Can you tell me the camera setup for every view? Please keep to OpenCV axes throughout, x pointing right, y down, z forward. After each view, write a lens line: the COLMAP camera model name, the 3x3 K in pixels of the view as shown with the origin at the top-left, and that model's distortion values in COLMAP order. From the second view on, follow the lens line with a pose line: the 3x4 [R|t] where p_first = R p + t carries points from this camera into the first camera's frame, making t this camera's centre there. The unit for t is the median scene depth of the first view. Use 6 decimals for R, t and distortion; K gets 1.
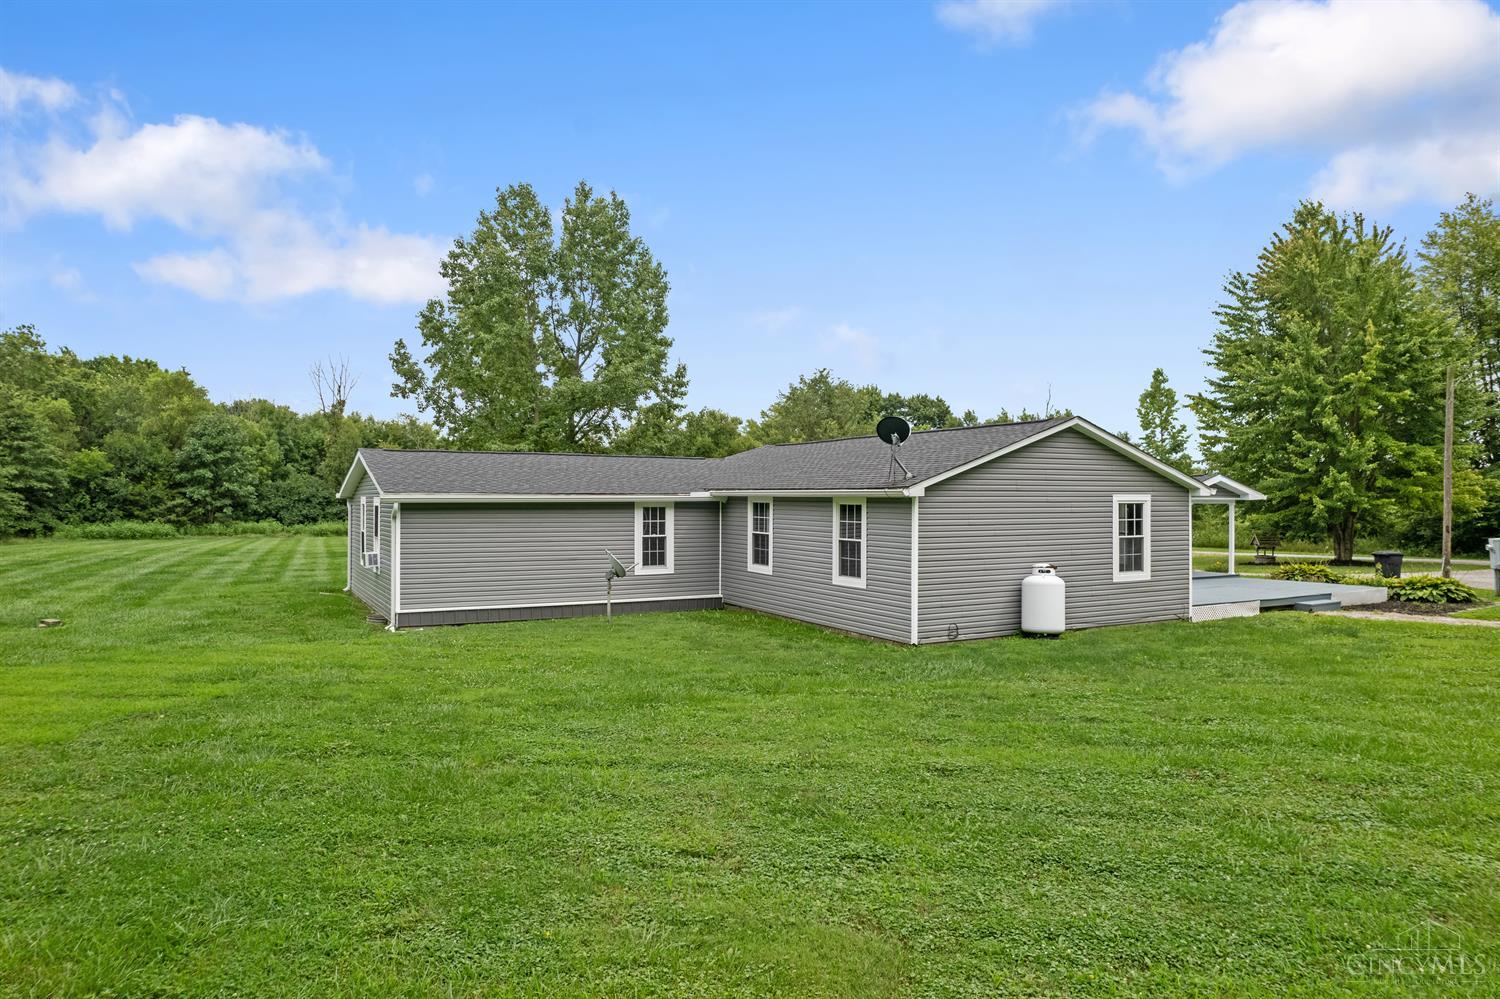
lens RADIAL K [[956.3, 0, 748.5], [0, 956.3, 491.6], [0, 0, 1]] dist [-0.035914, 0.002337]
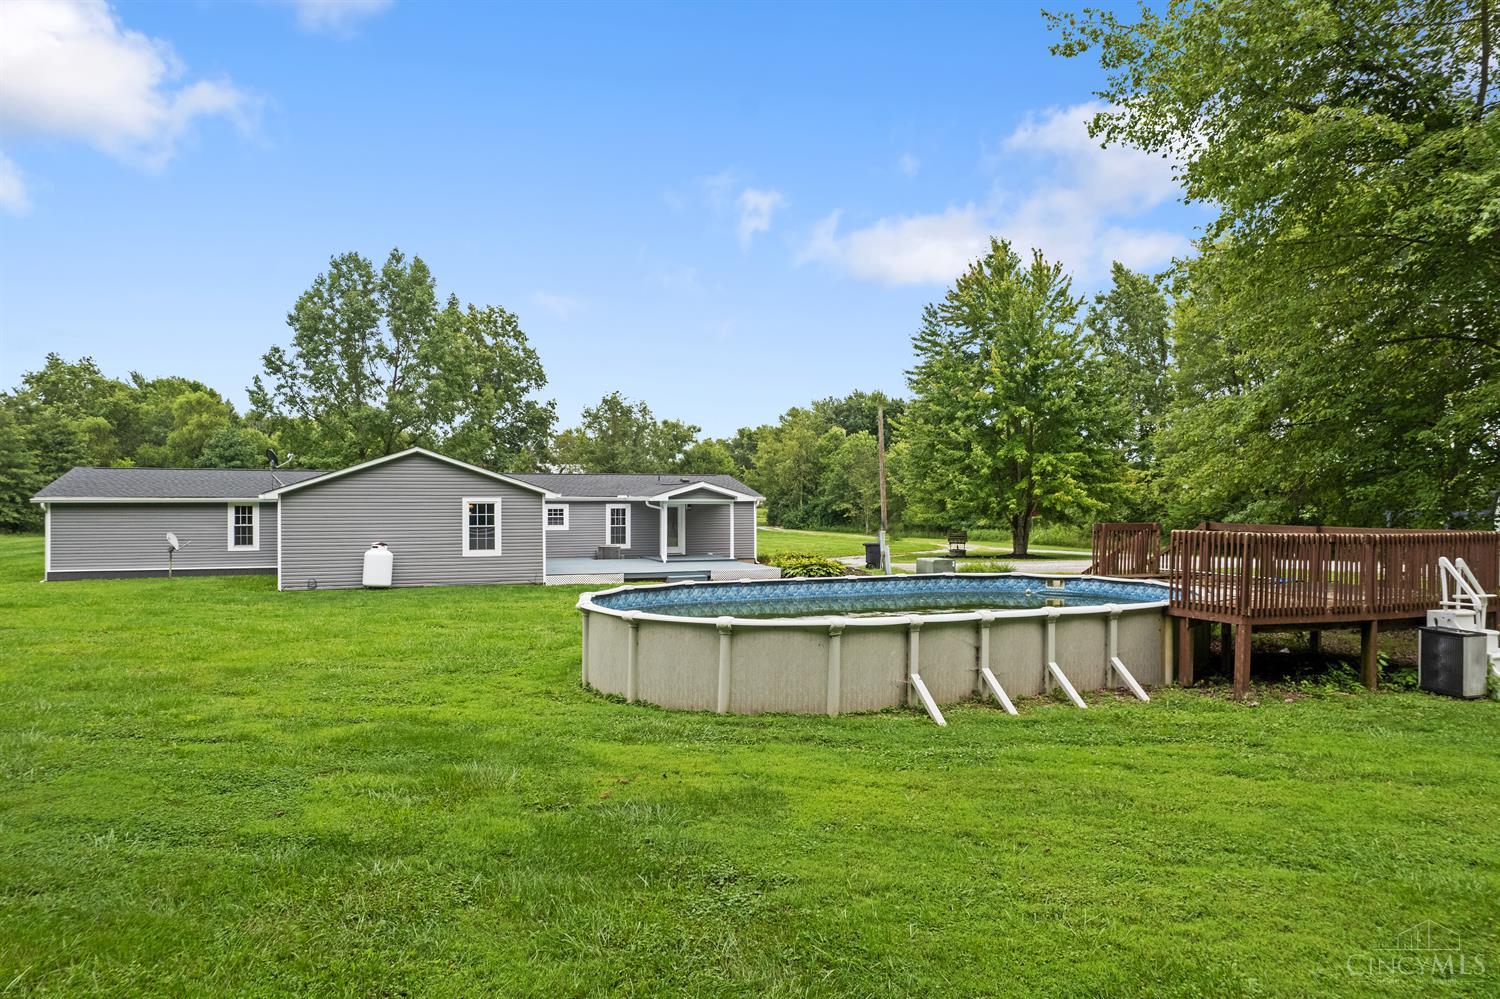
lens RADIAL K [[956.3, 0, 757.4], [0, 956.3, 504.0], [0, 0, 1]] dist [-0.035914, 0.002337]
pose [[0.991896, 0.000147, -0.127050, 0.873967], [0.001520, 0.999914, 0.013021, -0.004736], [0.127041, -0.013109, 0.991811, -0.354719]]
